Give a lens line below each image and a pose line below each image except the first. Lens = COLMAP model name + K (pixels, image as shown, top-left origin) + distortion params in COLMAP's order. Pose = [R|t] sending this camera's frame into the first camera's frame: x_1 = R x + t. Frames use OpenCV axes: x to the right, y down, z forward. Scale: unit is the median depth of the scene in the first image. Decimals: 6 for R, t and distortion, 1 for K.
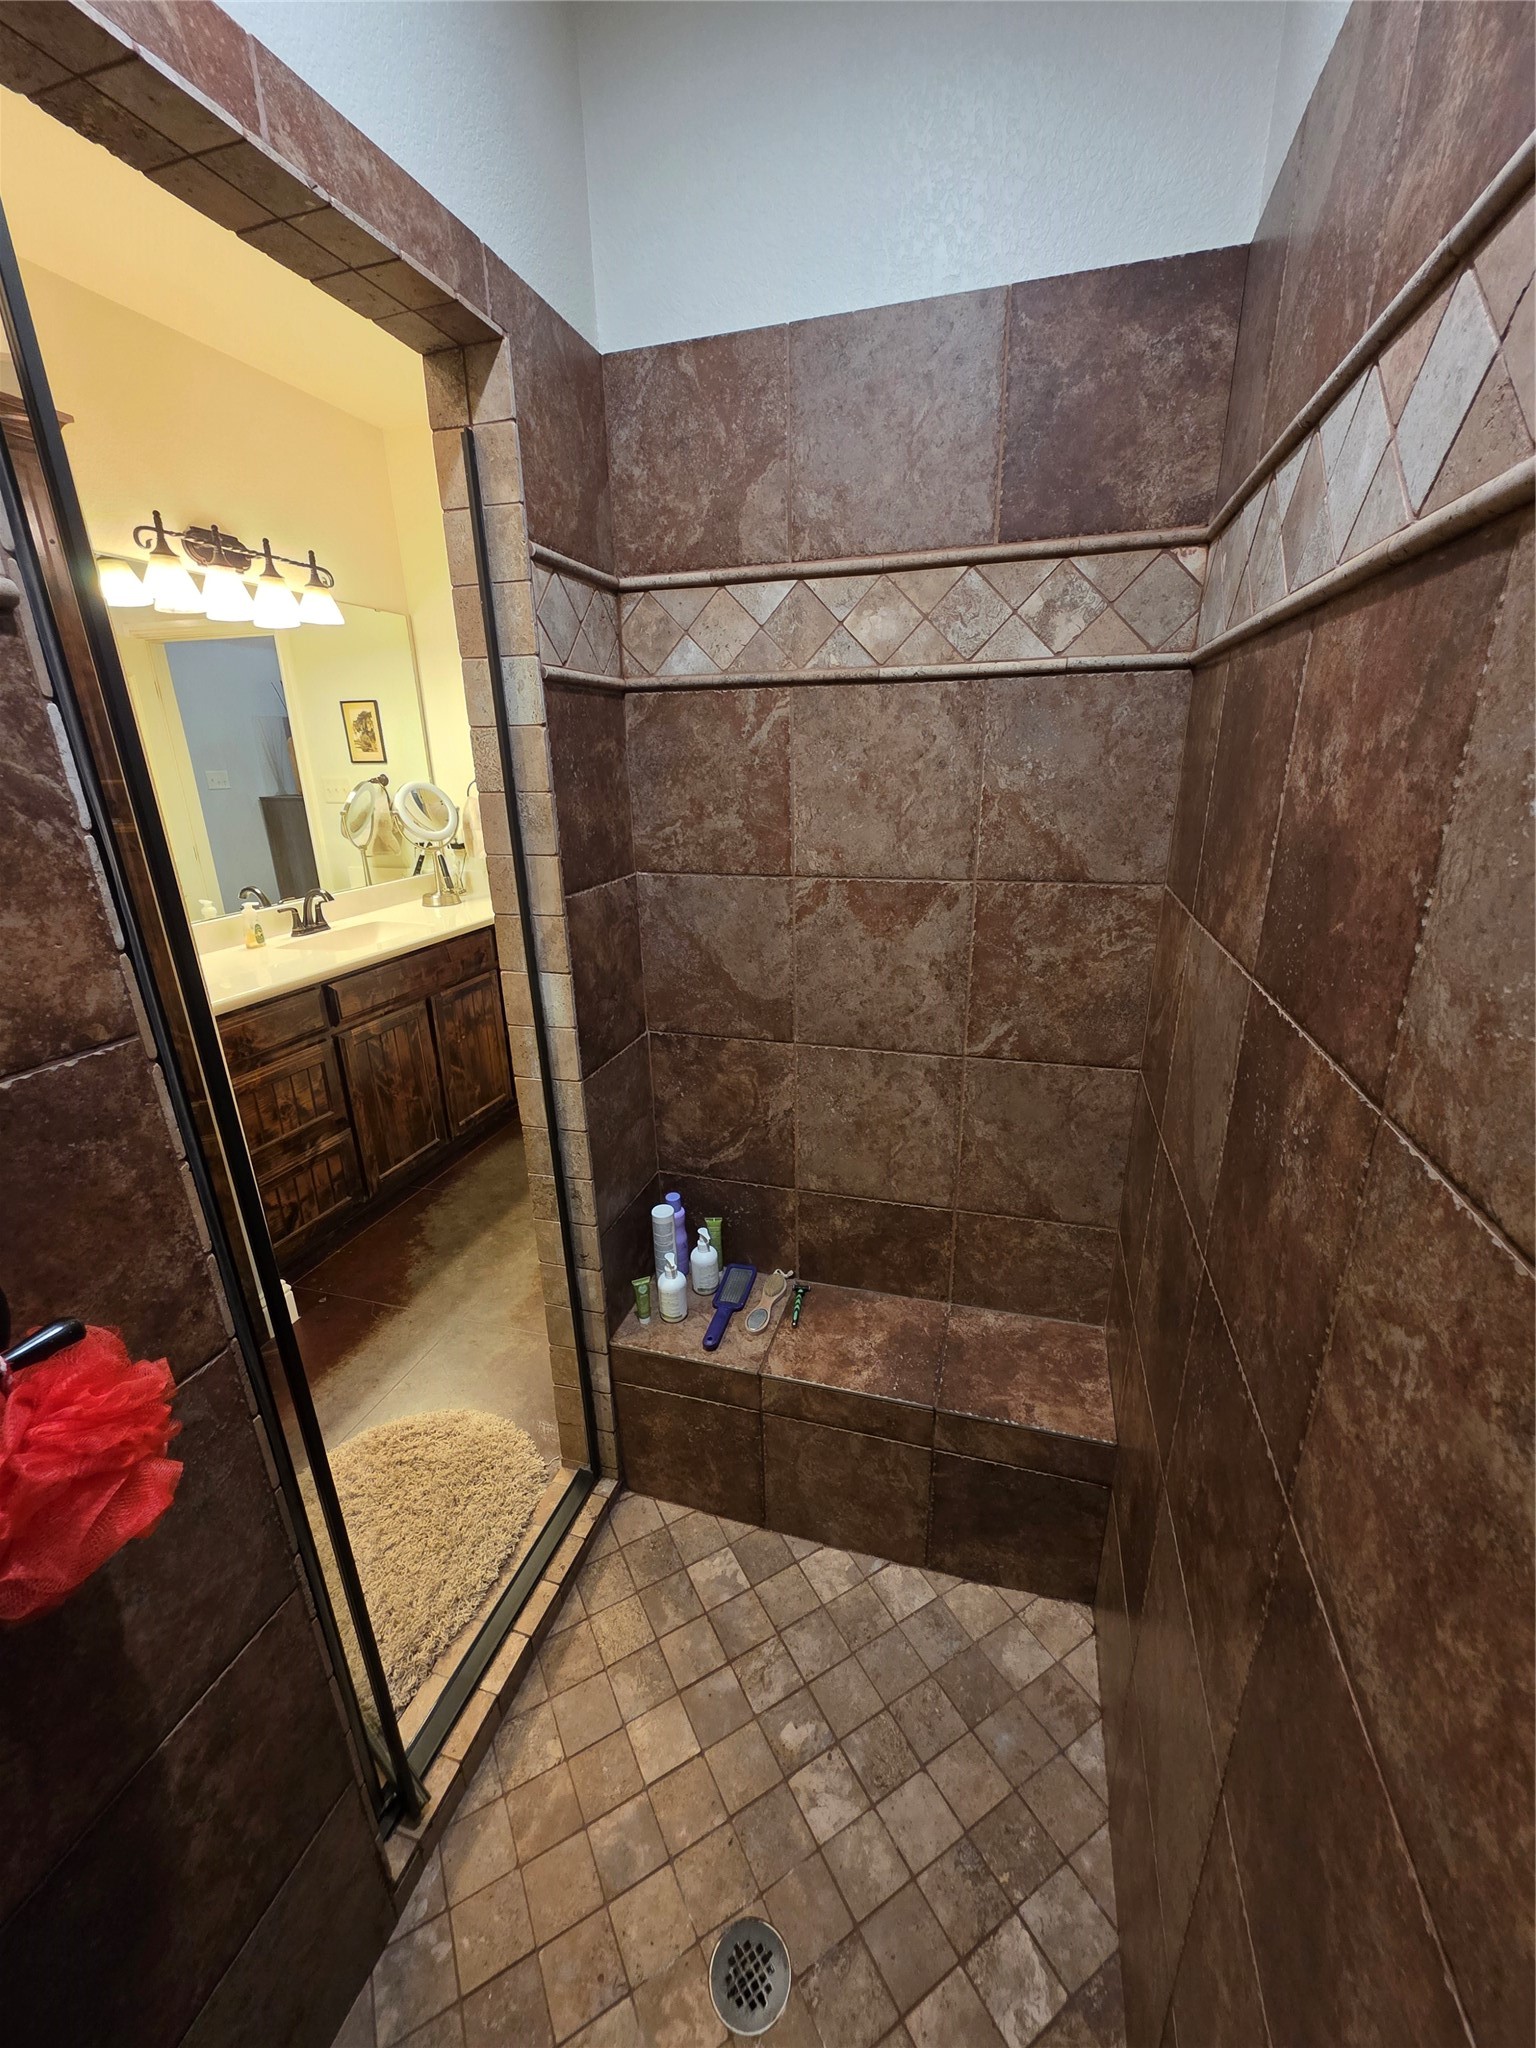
lens RADIAL K [[813.2, 0, 773.8], [0, 813.2, 1025.5], [0, 0, 1]] dist [-0.002335, -0.000010]
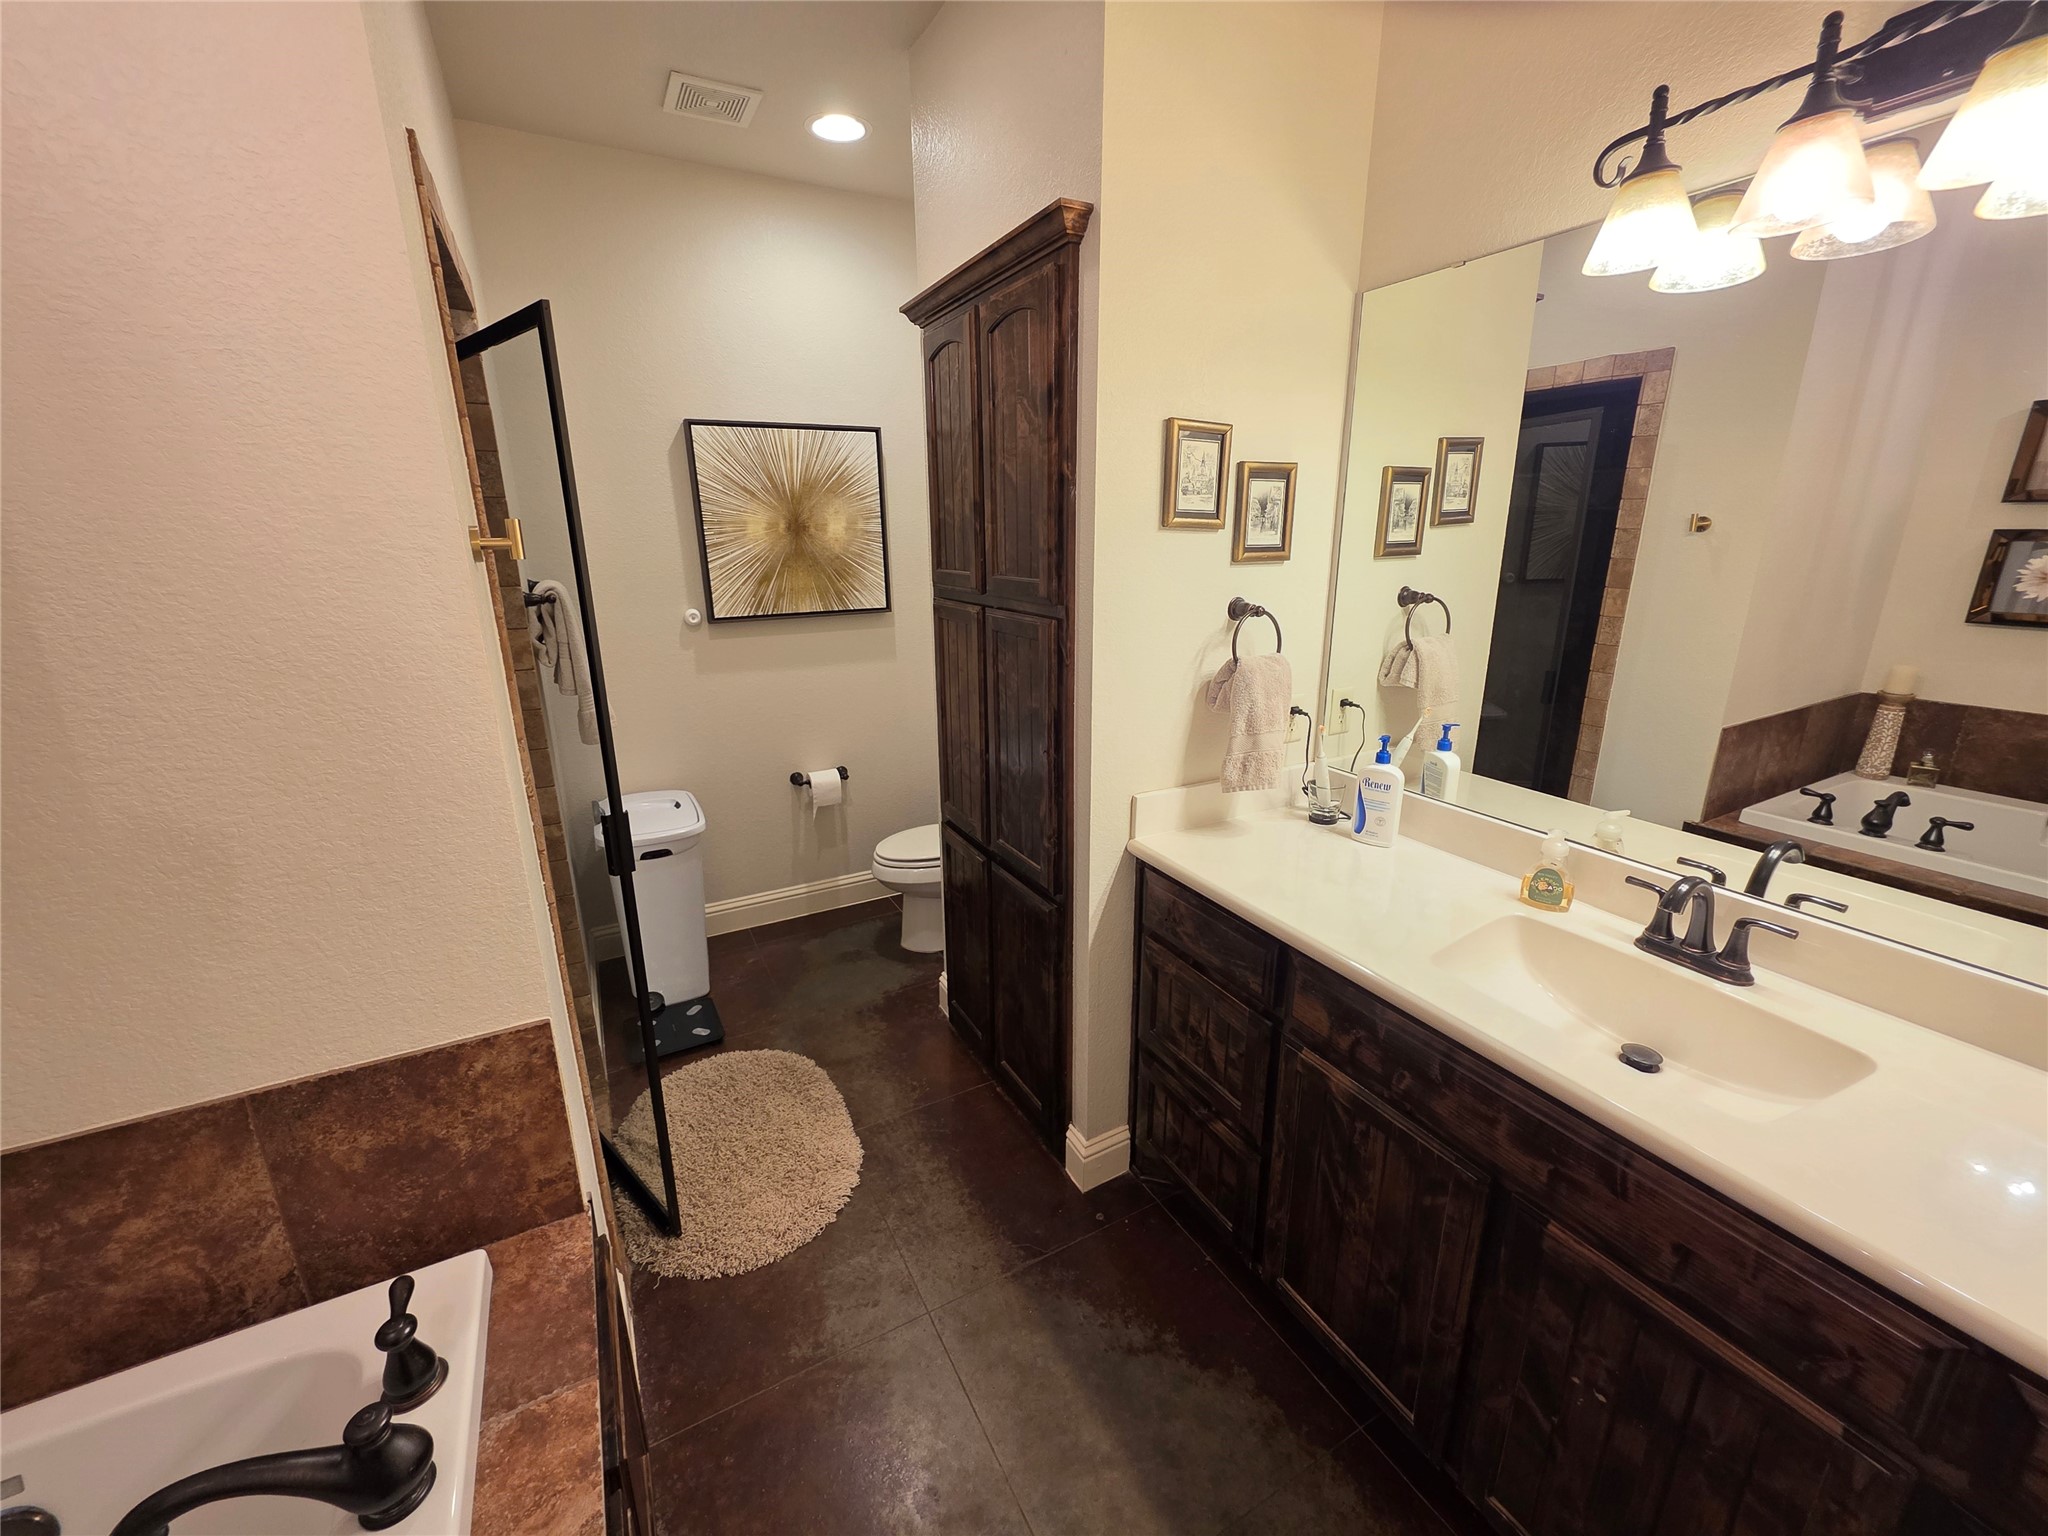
lens RADIAL K [[813.2, 0, 1018.2], [0, 813.2, 768.2], [0, 0, 1]] dist [-0.002335, -0.000010]
pose [[-0.717829, 0.218495, -0.661046, -0.054034], [-0.195845, 0.847770, 0.492881, -0.393879], [0.668106, 0.483267, -0.565763, 1.100236]]
